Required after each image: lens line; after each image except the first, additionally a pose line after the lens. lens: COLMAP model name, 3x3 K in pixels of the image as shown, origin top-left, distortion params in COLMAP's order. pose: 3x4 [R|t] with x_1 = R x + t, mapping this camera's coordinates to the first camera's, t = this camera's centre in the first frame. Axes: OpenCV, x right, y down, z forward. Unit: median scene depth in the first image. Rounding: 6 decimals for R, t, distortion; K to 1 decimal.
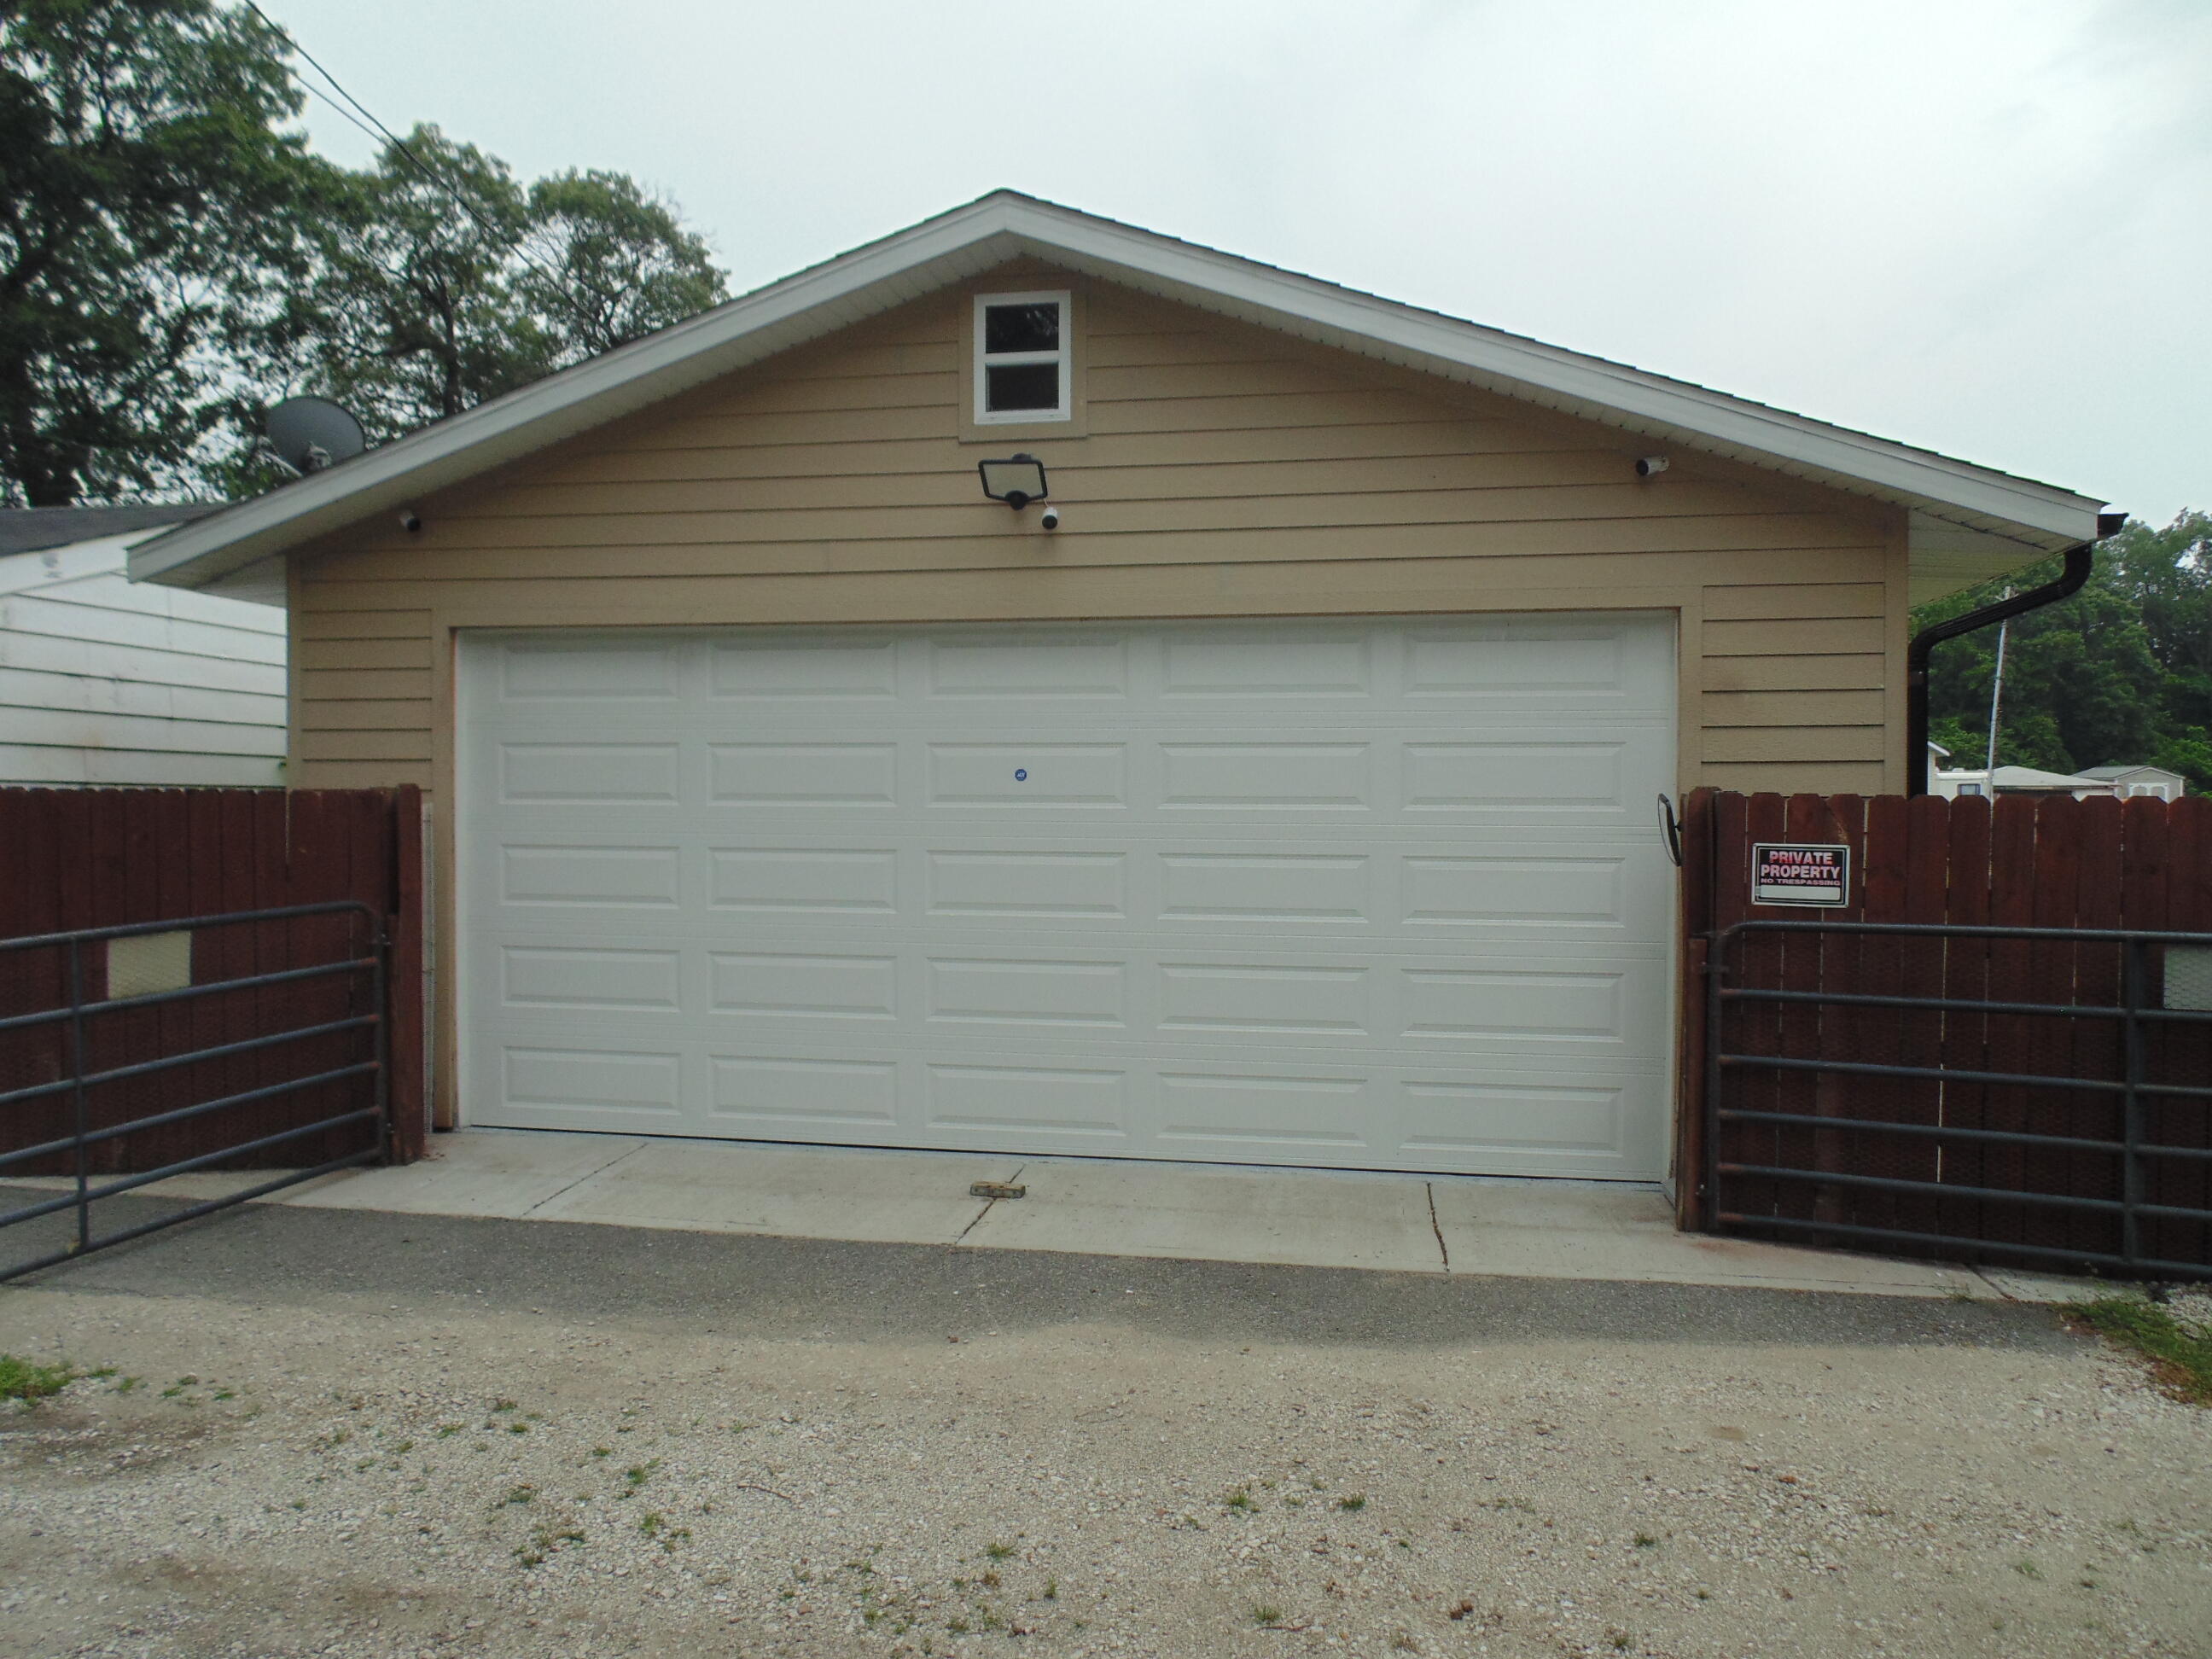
lens RADIAL K [[1470.3, 0, 1114.0], [0, 1470.3, 820.2], [0, 0, 1]] dist [-0.011553, -0.006944]
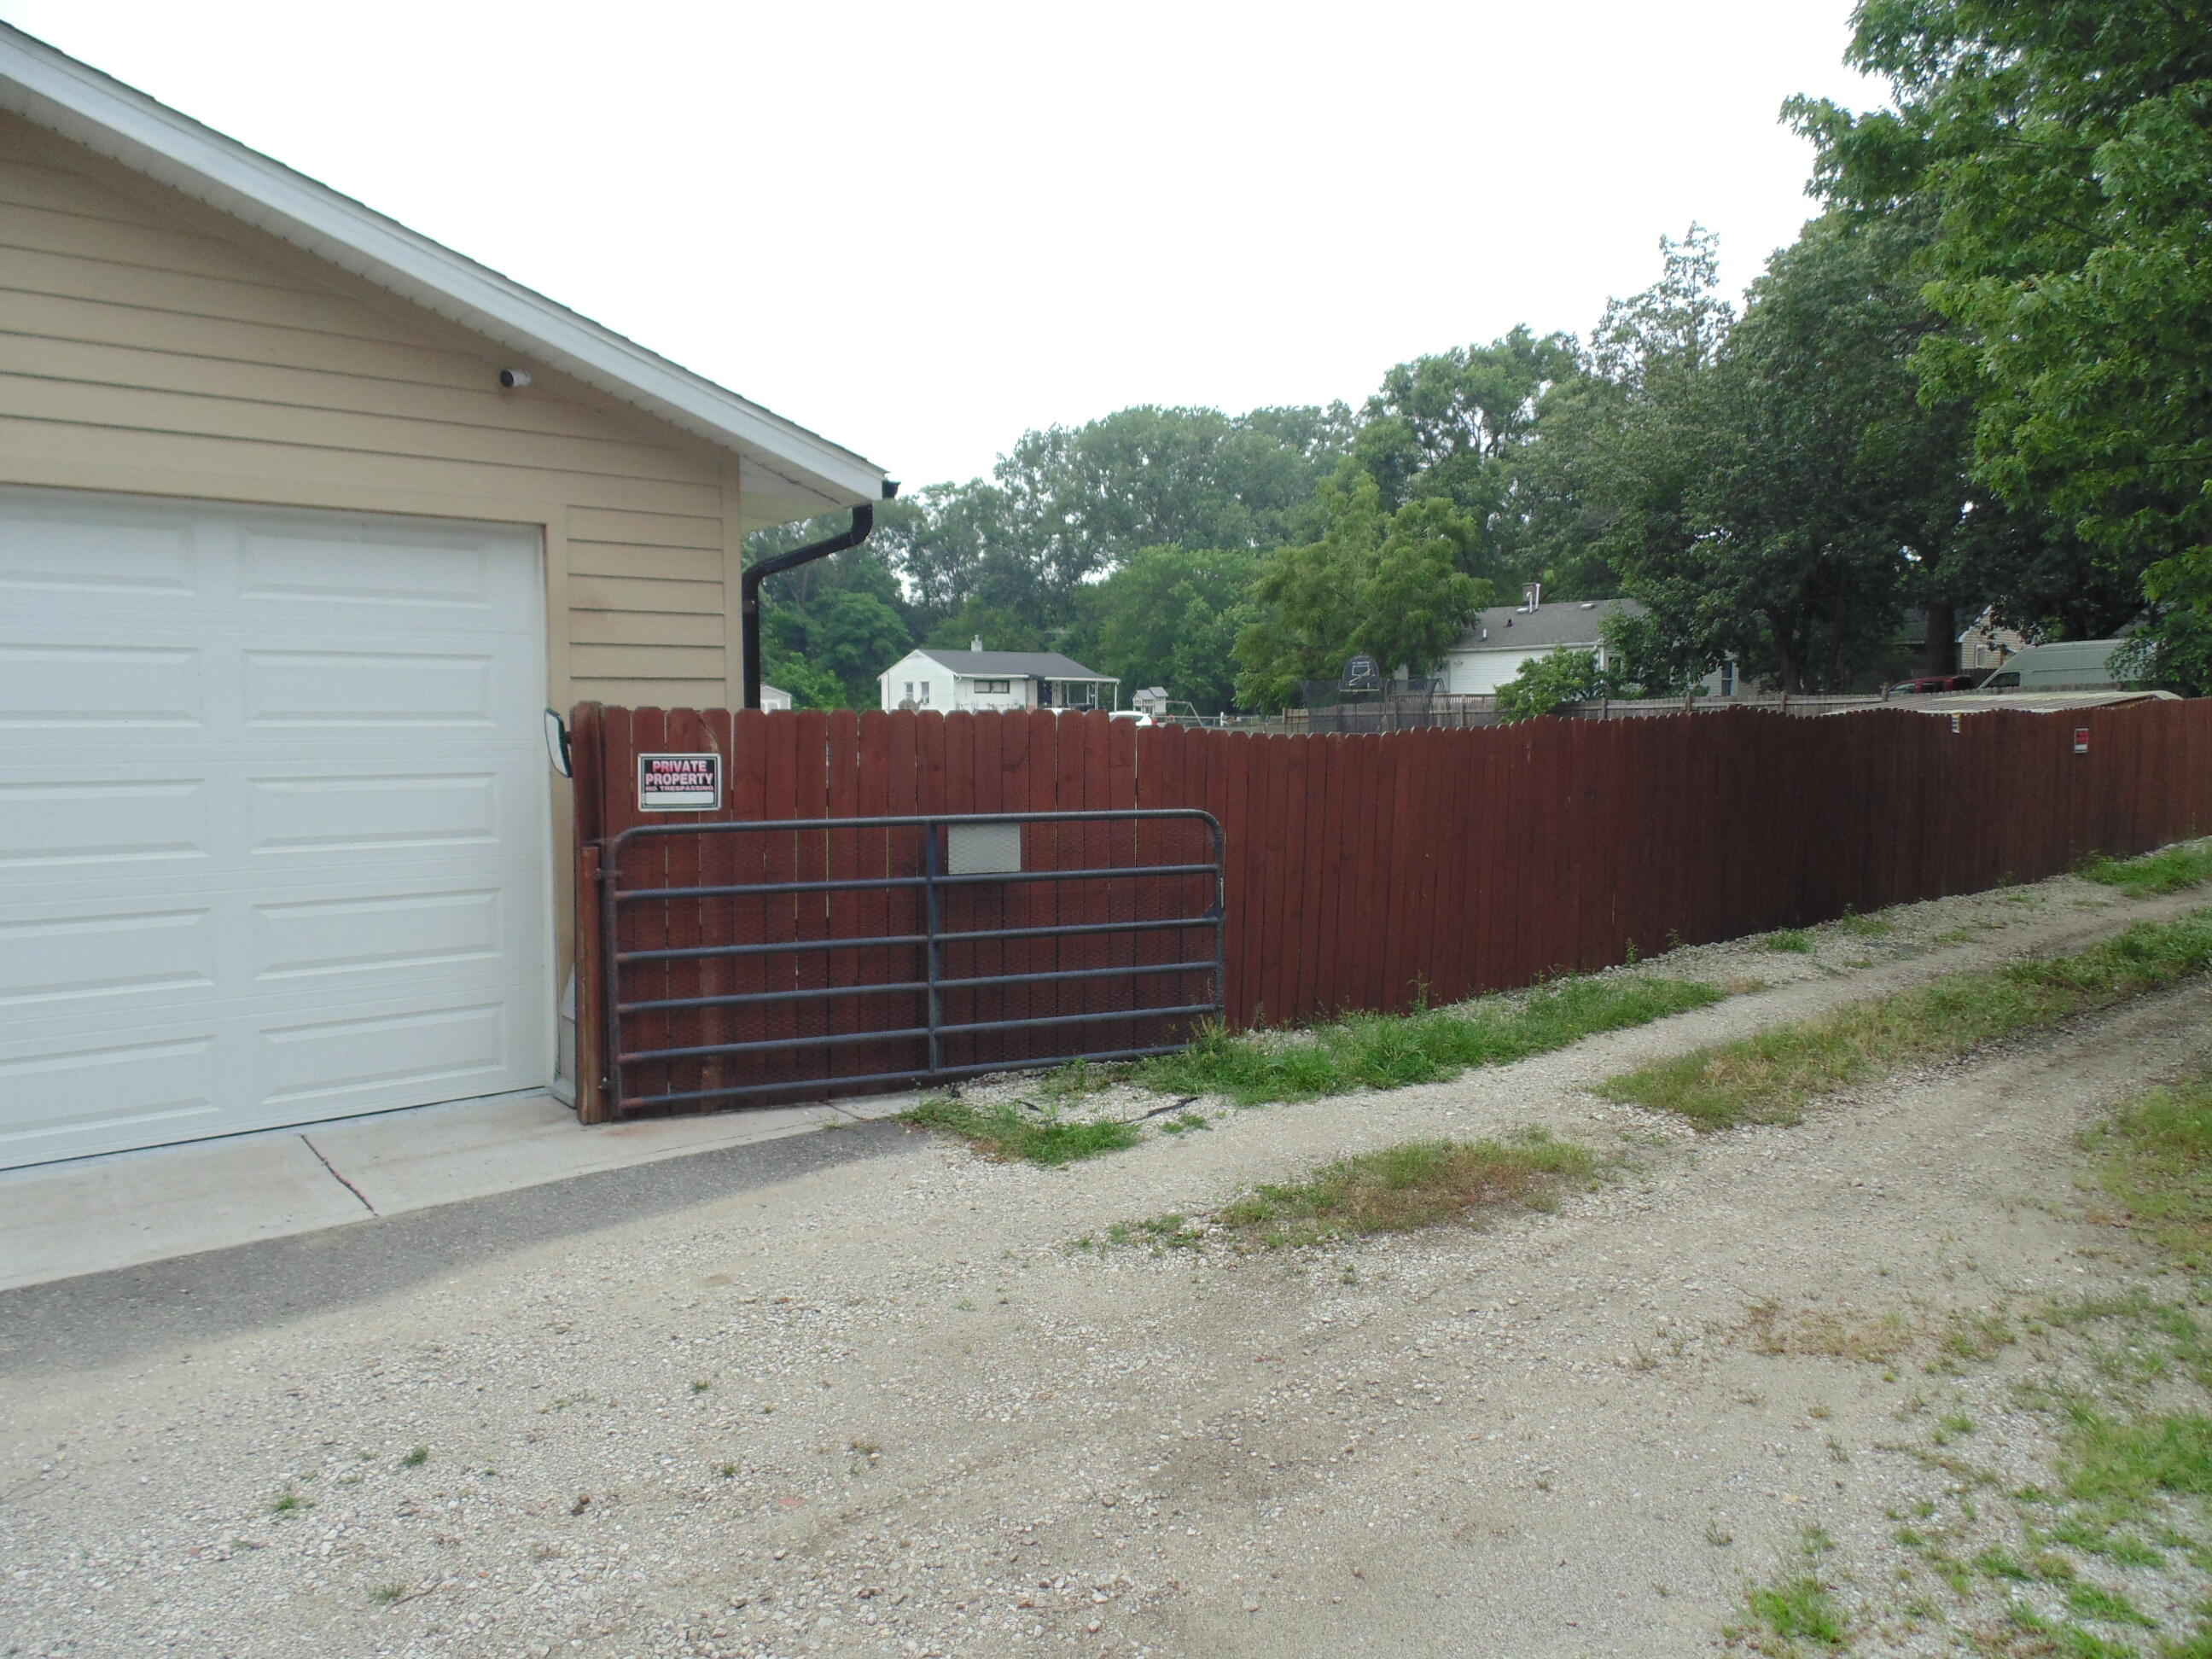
lens RADIAL K [[1470.3, 0, 1114.0], [0, 1470.3, 820.2], [0, 0, 1]] dist [-0.011553, -0.006944]
pose [[0.652433, -0.056556, 0.755733, -0.154793], [0.012902, 0.997896, 0.063539, 0.000126], [-0.757736, -0.031705, 0.651790, 0.036202]]
